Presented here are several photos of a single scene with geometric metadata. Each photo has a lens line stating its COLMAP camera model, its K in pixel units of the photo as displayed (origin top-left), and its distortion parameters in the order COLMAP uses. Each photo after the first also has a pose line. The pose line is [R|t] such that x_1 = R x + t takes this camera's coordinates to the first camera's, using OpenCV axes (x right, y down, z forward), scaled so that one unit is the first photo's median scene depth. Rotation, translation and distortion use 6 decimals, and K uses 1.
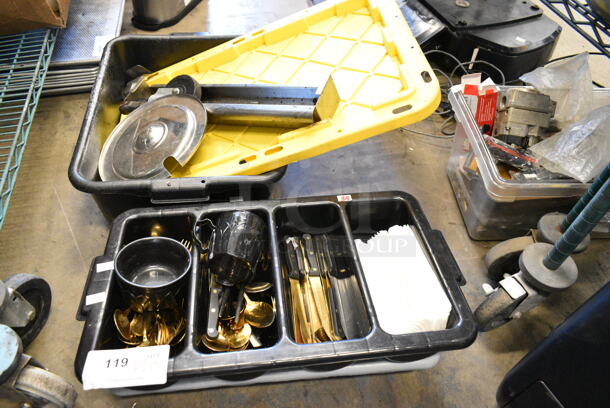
lens RADIAL K [[465.3, 0, 305.0], [0, 465.3, 204.0], [0, 0, 1]] dist [-0.023192, 0.001910]
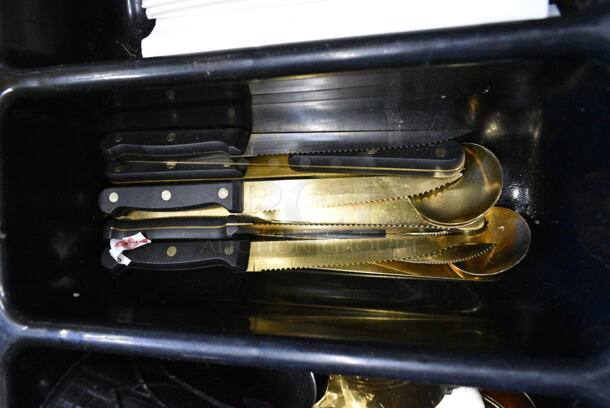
lens RADIAL K [[465.3, 0, 305.0], [0, 465.3, 204.0], [0, 0, 1]] dist [-0.023192, 0.001910]
pose [[0.107318, -0.990008, -0.091475, 0.053786], [0.826592, 0.037719, 0.561537, -0.002387], [-0.552475, -0.135875, 0.822380, 0.712345]]
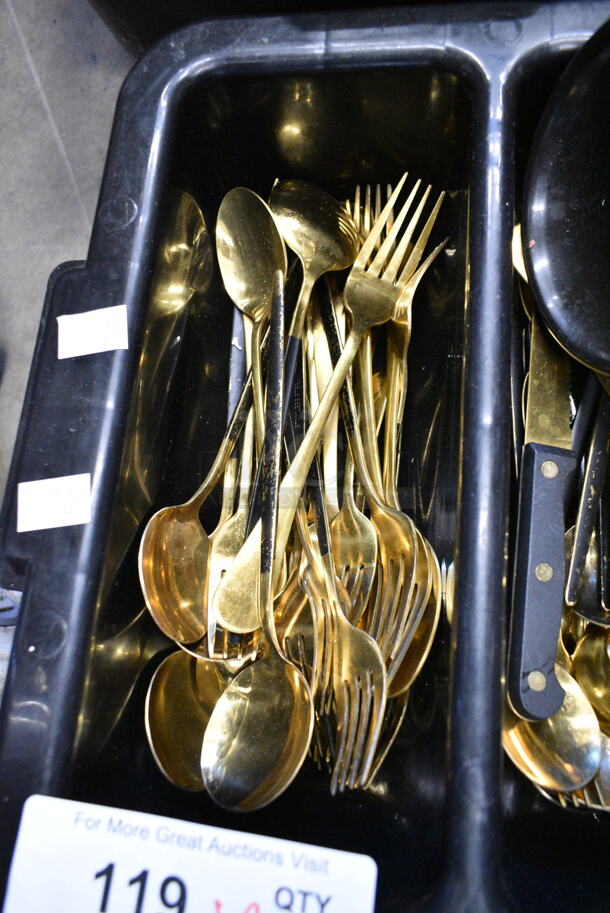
lens RADIAL K [[696.4, 0, 307.5], [0, 696.4, 458.2], [0, 0, 1]] dist [-0.023192, 0.001910]
pose [[0.959774, 0.170181, -0.223323, -0.222631], [-0.010422, 0.816426, 0.577356, -0.011252], [0.280582, -0.551804, 0.785358, 0.668384]]
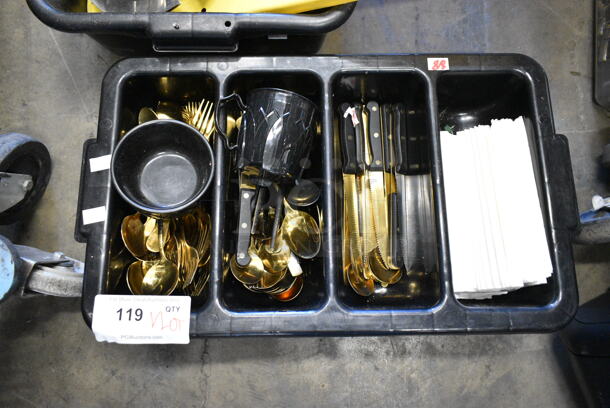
lens RADIAL K [[465.3, 0, 305.0], [0, 465.3, 204.0], [0, 0, 1]] dist [-0.023192, 0.001910]
pose [[0.992952, 0.110921, -0.041746, -0.059556], [-0.064326, 0.800235, 0.596226, -0.257488], [0.099541, -0.589339, 0.801730, 0.361259]]
